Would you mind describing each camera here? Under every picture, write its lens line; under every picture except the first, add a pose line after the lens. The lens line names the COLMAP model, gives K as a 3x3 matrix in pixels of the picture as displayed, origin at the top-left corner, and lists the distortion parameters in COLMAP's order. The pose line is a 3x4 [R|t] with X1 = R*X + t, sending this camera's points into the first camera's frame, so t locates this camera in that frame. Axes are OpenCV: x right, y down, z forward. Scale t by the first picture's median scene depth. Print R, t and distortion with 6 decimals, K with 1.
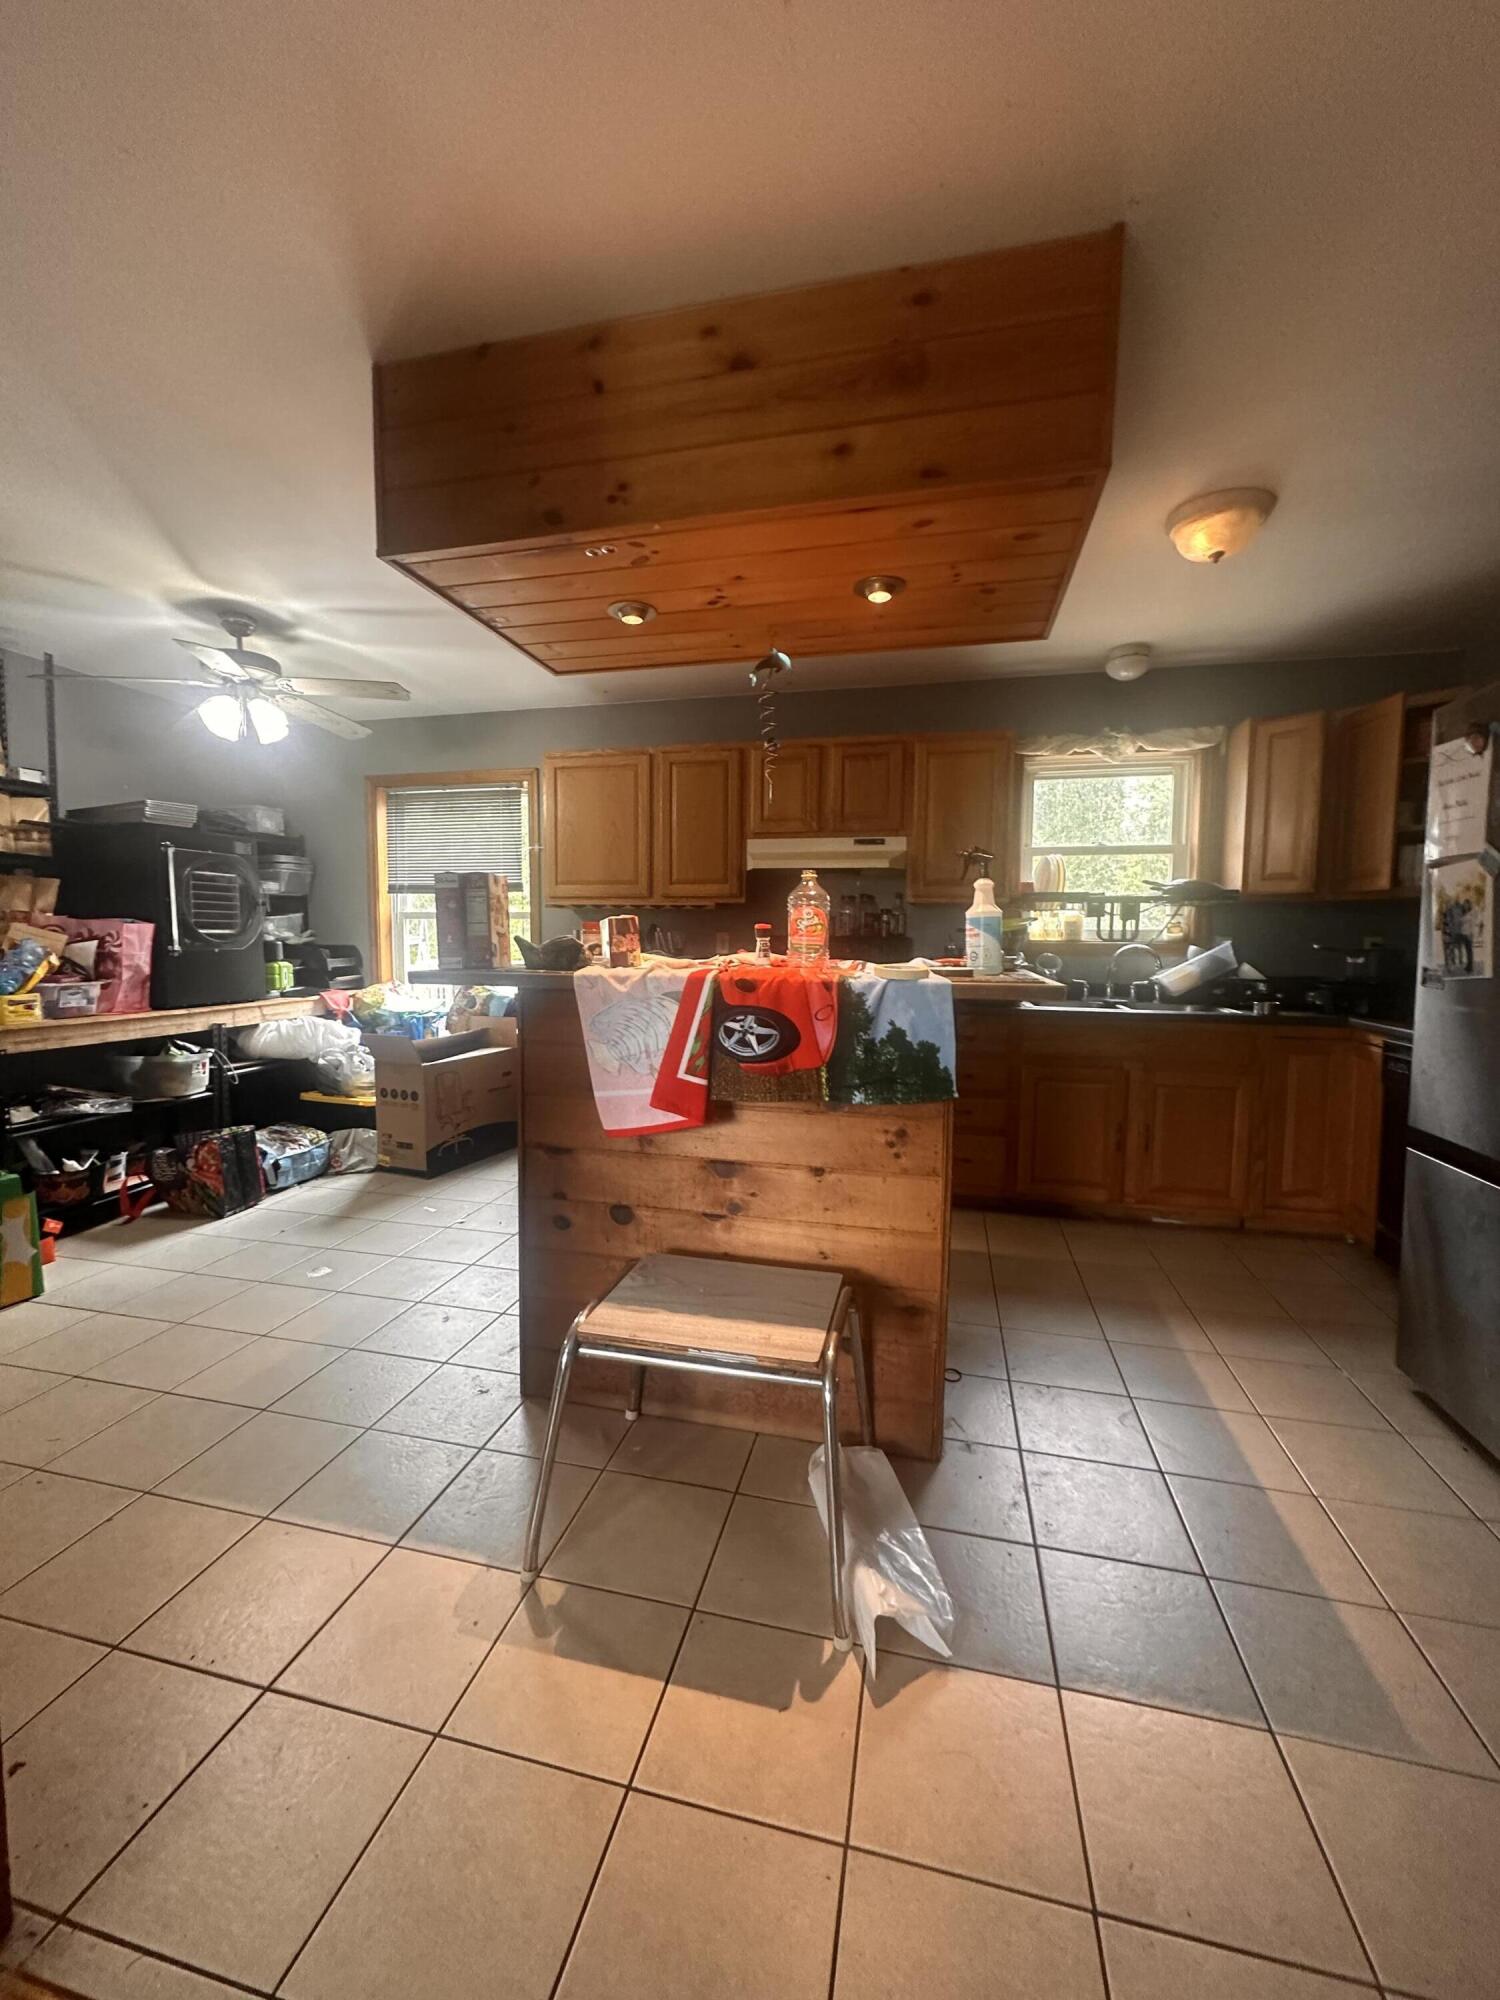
lens RADIAL K [[794.9, 0, 750.0], [0, 794.9, 1000.0], [0, 0, 1]] dist [-0.003387, 0.000445]
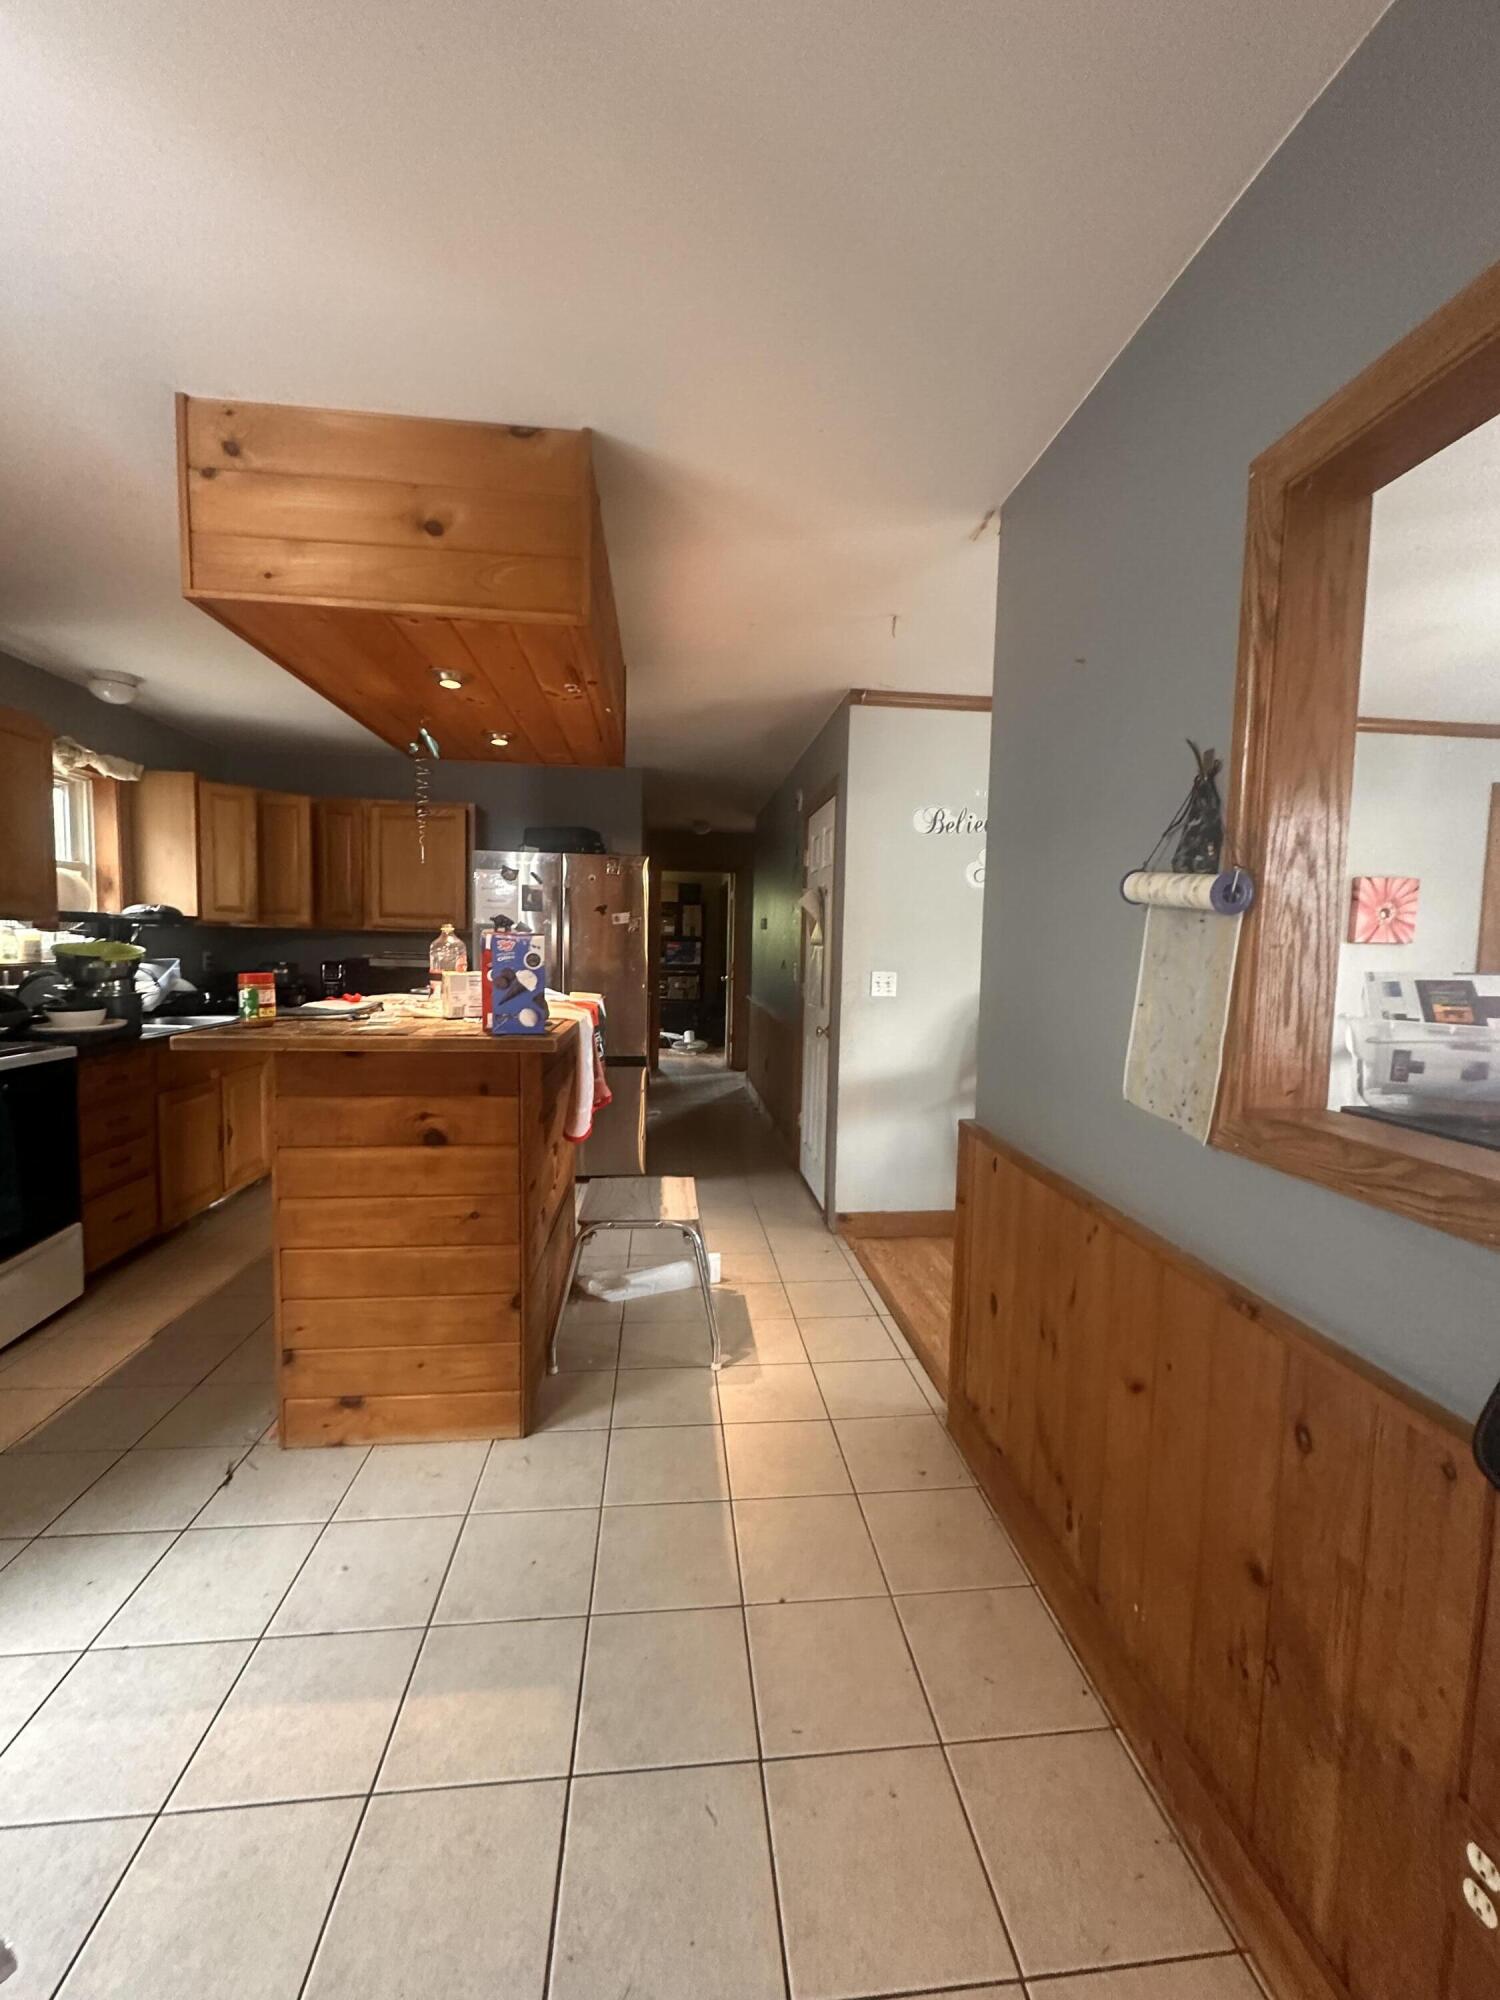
lens RADIAL K [[794.9, 0, 750.0], [0, 794.9, 1000.0], [0, 0, 1]] dist [-0.003387, 0.000445]
pose [[-0.331449, -0.082094, 0.939895, -0.827060], [0.050741, 0.993214, 0.104644, -0.100789], [-0.942108, 0.082375, -0.325034, 0.641852]]
